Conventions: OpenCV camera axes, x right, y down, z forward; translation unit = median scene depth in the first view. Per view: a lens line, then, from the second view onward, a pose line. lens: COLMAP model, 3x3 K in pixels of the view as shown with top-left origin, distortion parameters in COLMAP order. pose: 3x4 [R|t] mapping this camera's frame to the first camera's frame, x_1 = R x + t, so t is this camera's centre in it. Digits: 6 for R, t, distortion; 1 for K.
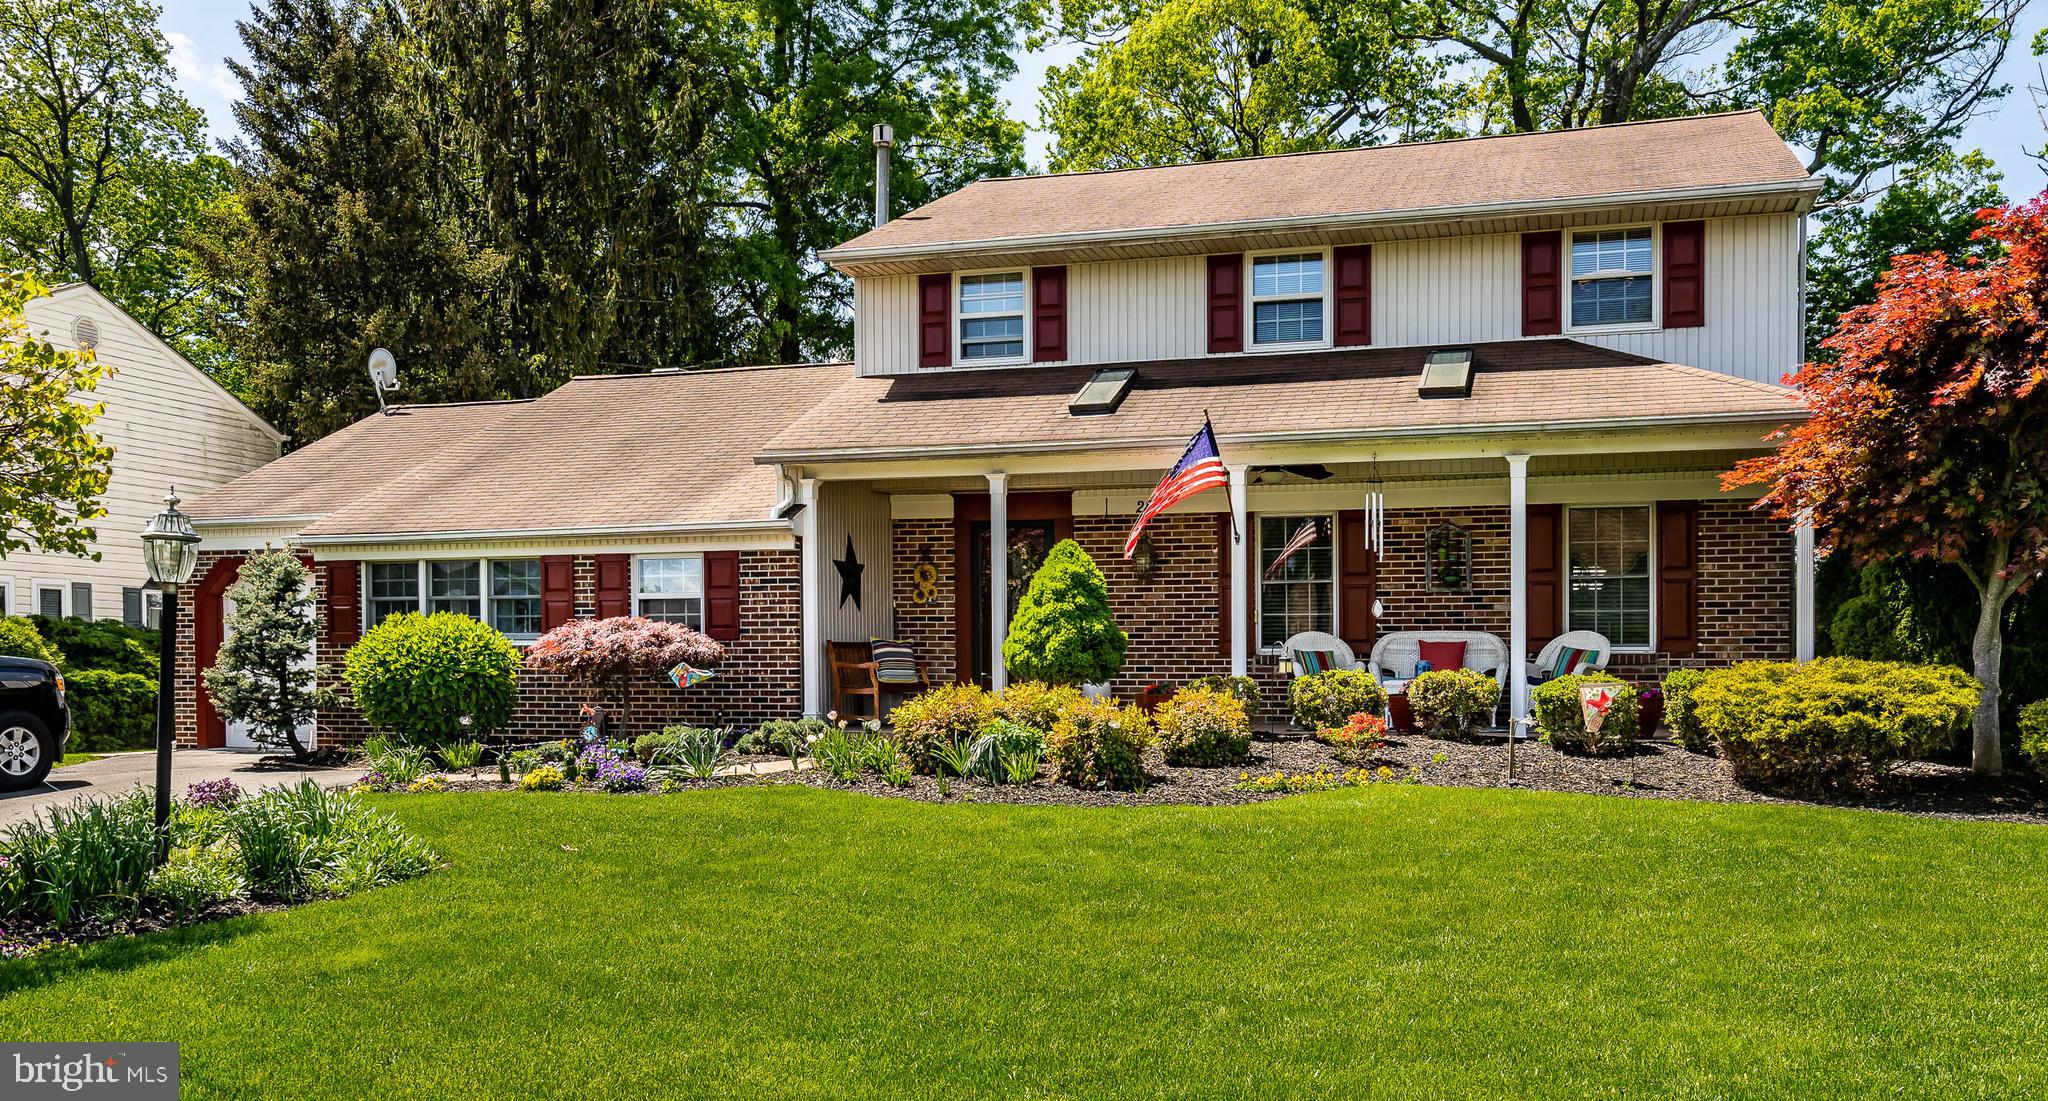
lens RADIAL K [[1669.0, 0, 1090.9], [0, 1669.0, 698.5], [0, 0, 1]] dist [-0.000911, 0.009198]
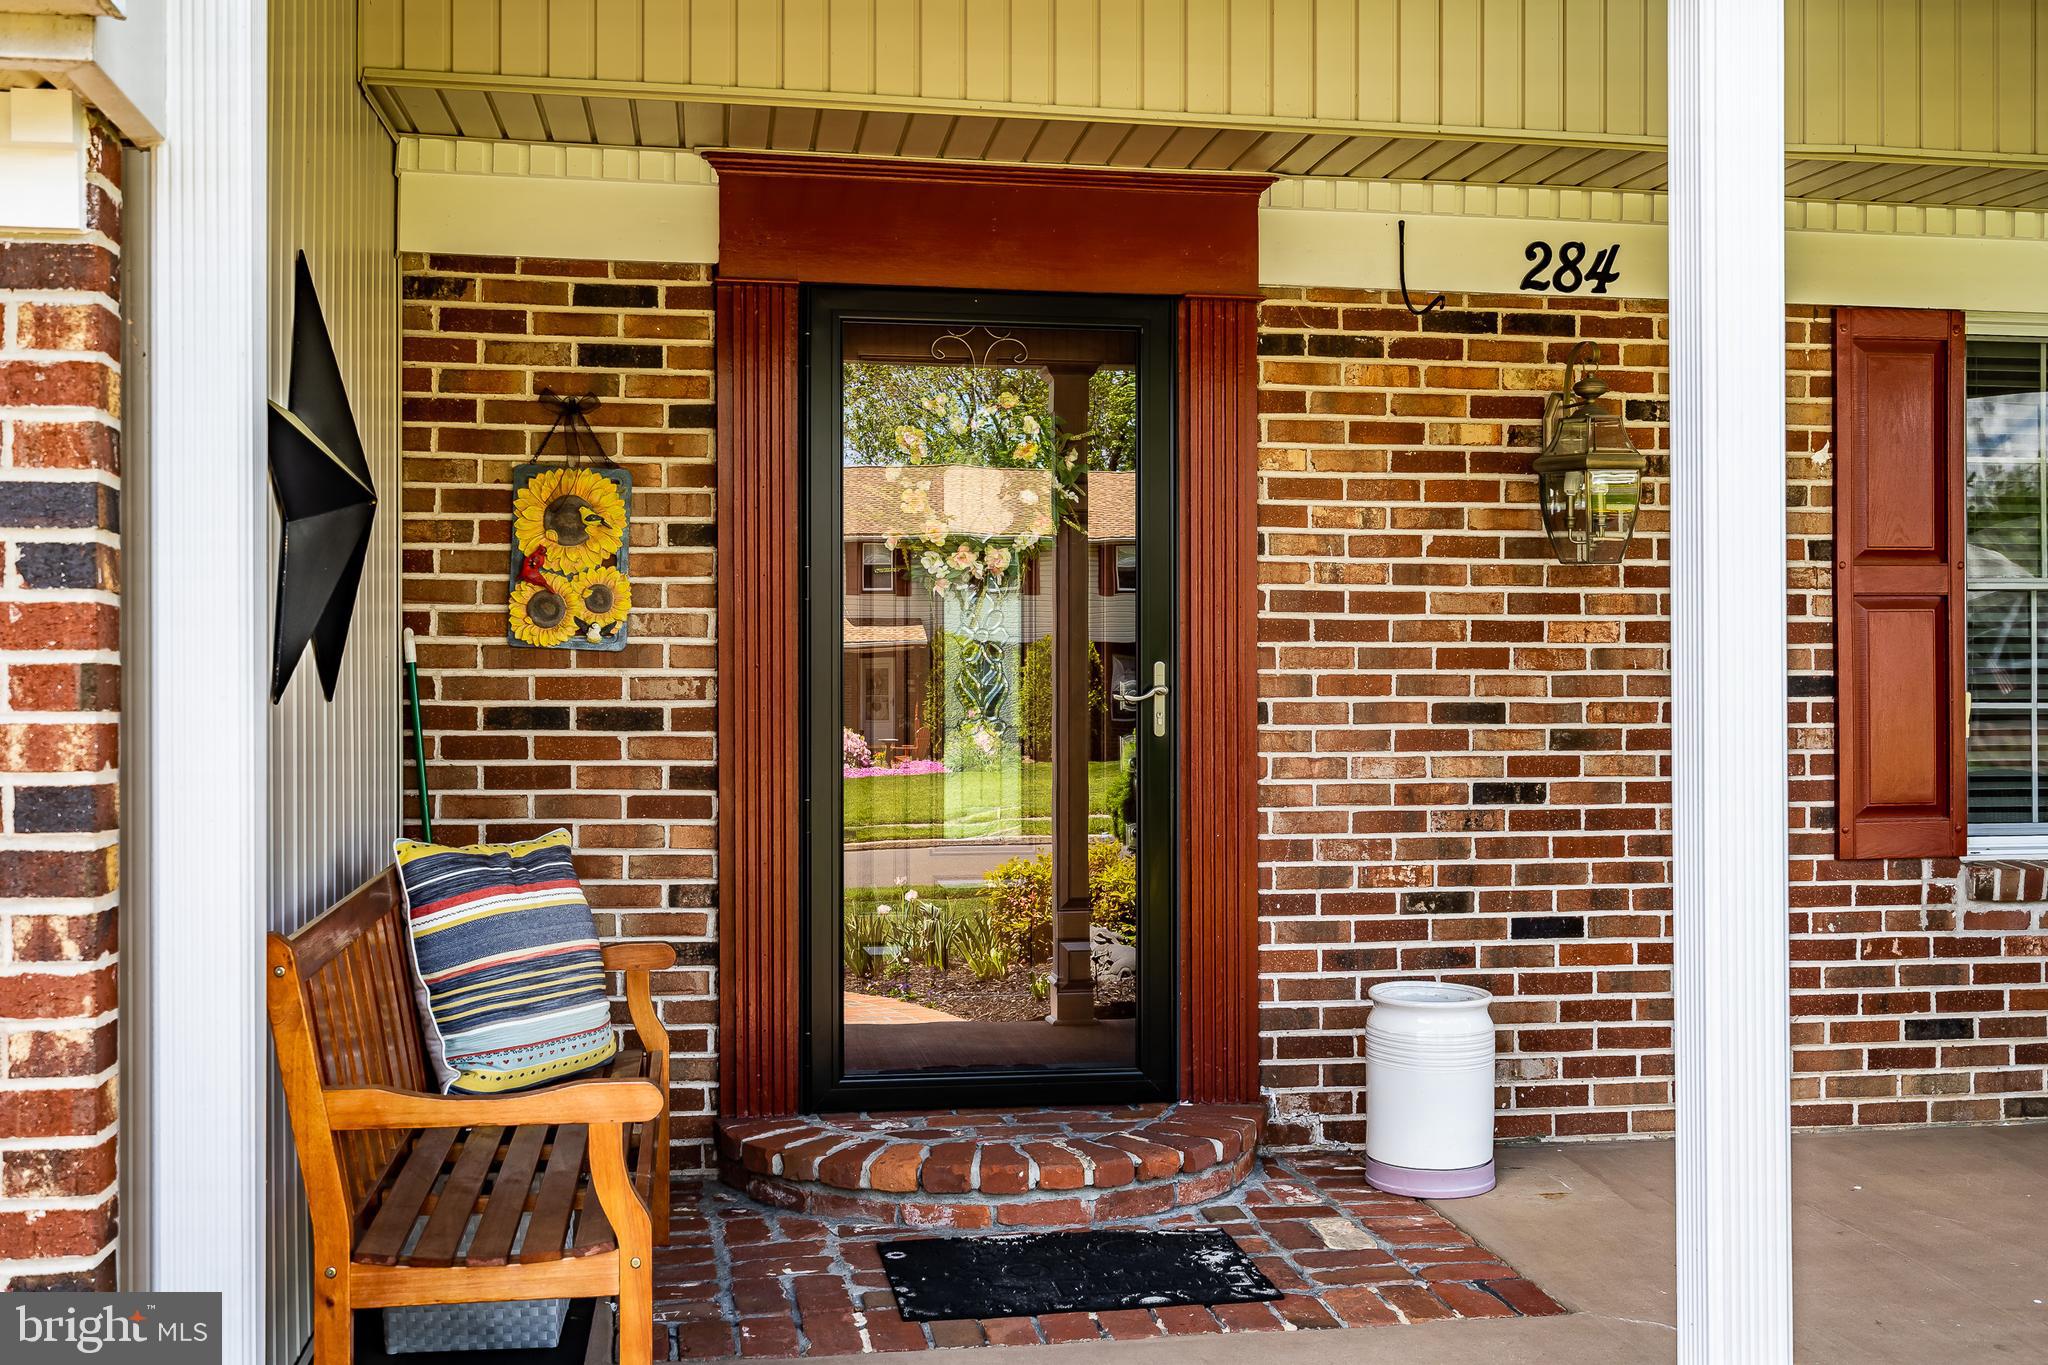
lens RADIAL K [[1956.5, 0, 1029.7], [0, 1956.5, 669.7], [0, 0, 1]] dist [0.000241, 0.000000]
pose [[0.904253, 0.000323, 0.426997, -0.169863], [0.007419, 0.999837, -0.016468, -0.054549], [-0.426933, 0.018059, 0.904103, 0.819902]]
